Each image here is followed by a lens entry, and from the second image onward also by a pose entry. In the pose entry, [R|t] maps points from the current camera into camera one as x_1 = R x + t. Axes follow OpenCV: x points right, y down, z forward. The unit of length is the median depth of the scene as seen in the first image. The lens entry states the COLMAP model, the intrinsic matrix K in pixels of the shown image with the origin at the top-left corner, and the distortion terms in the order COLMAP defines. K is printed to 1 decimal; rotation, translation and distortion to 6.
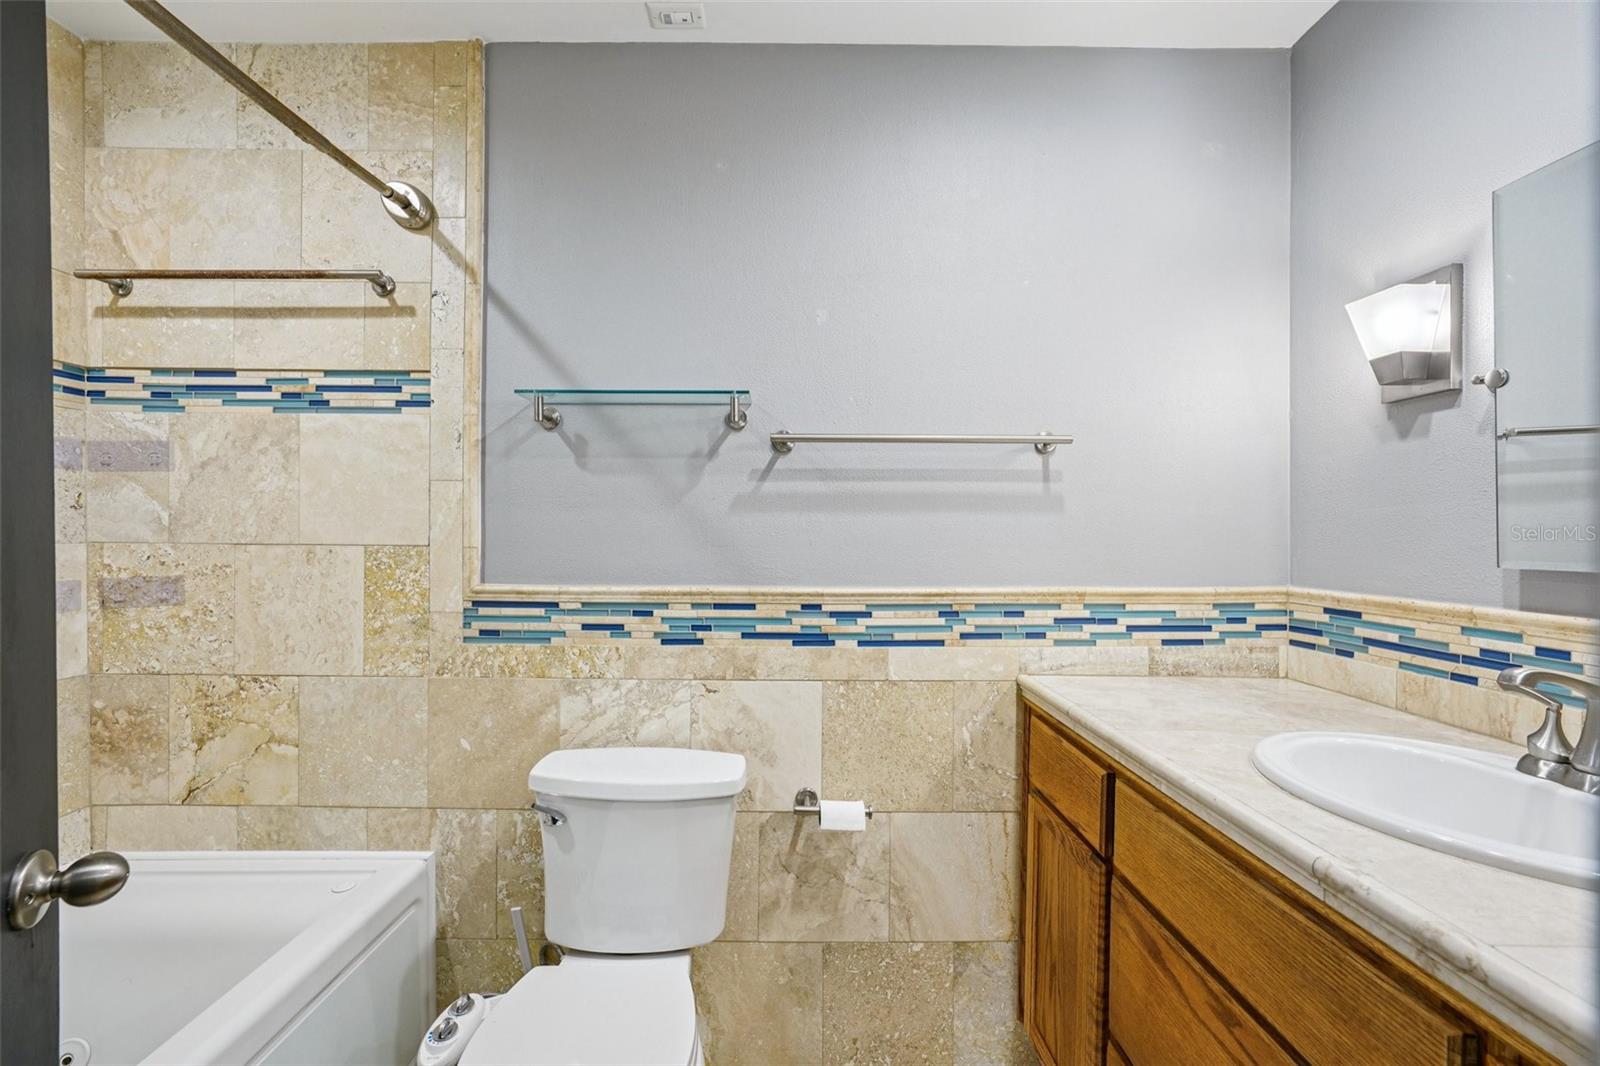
lens RADIAL K [[700.3, 0, 800.1], [0, 700.3, 532.0], [0, 0, 1]] dist [0.011037, 0.002651]
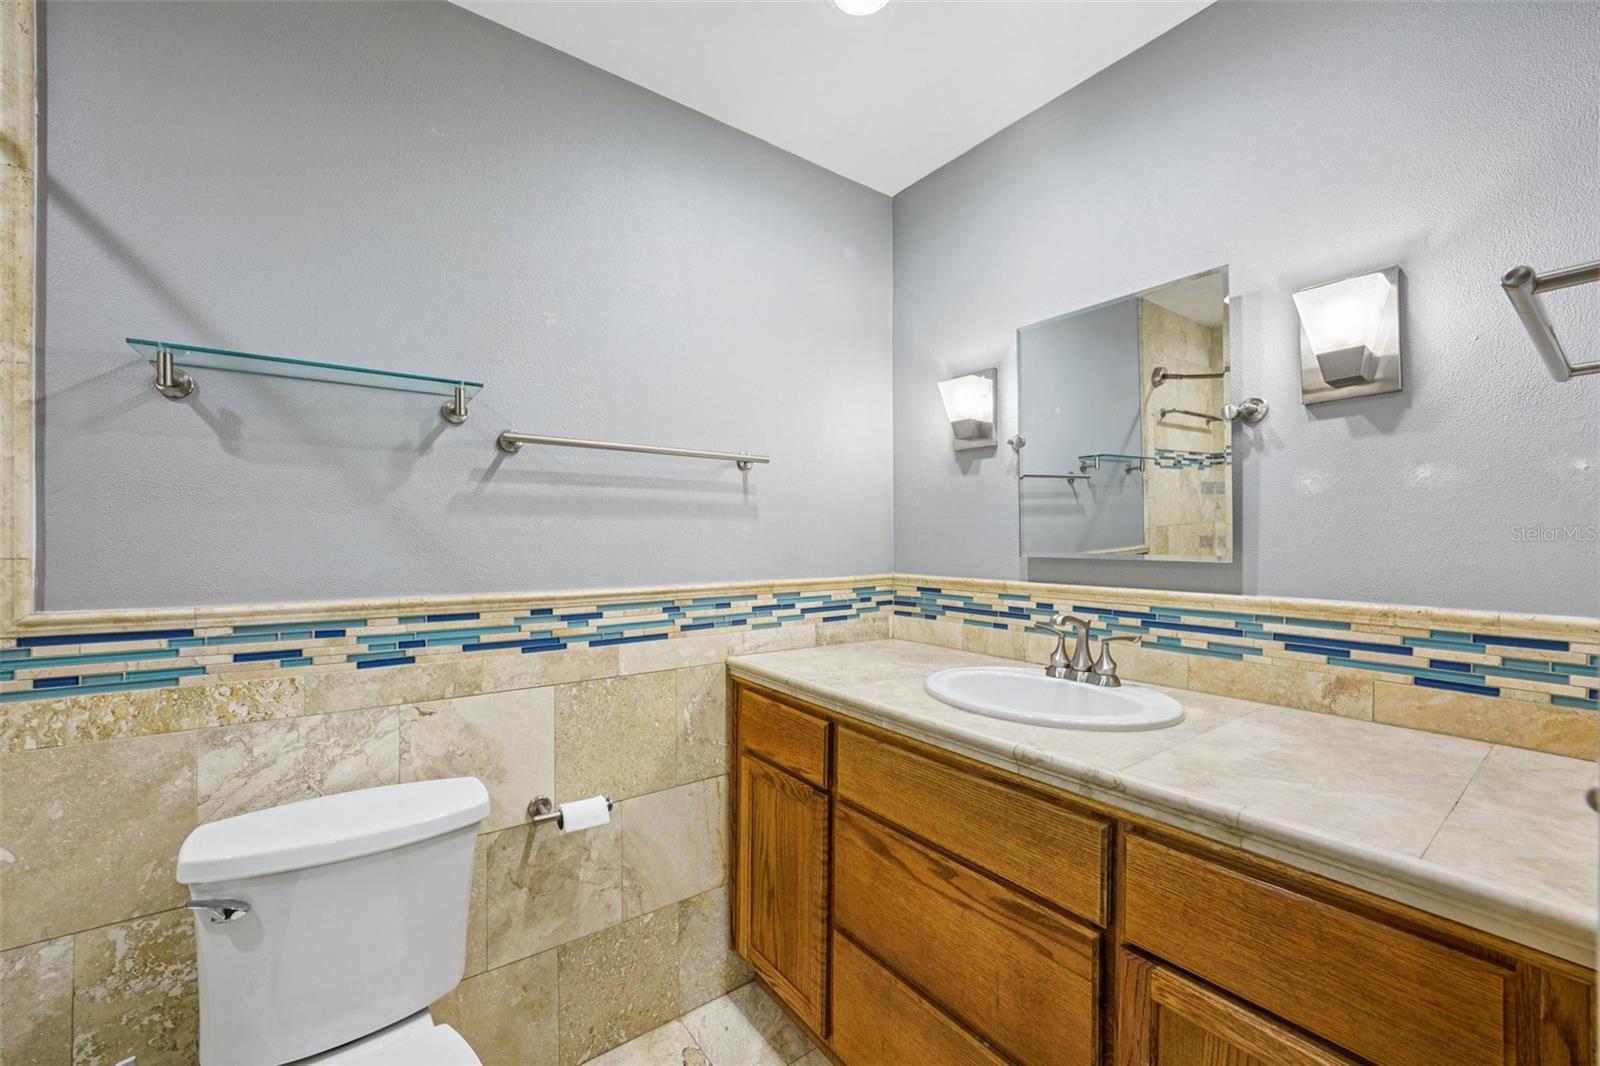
lens RADIAL K [[631.9, 0, 801.3], [0, 631.9, 535.6], [0, 0, 1]] dist [0.000655, 0.003871]
pose [[0.818469, -0.000843, 0.574550, -0.202681], [0.001816, 0.999998, -0.001120, 0.001688], [-0.574547, 0.001959, 0.818469, 0.065508]]
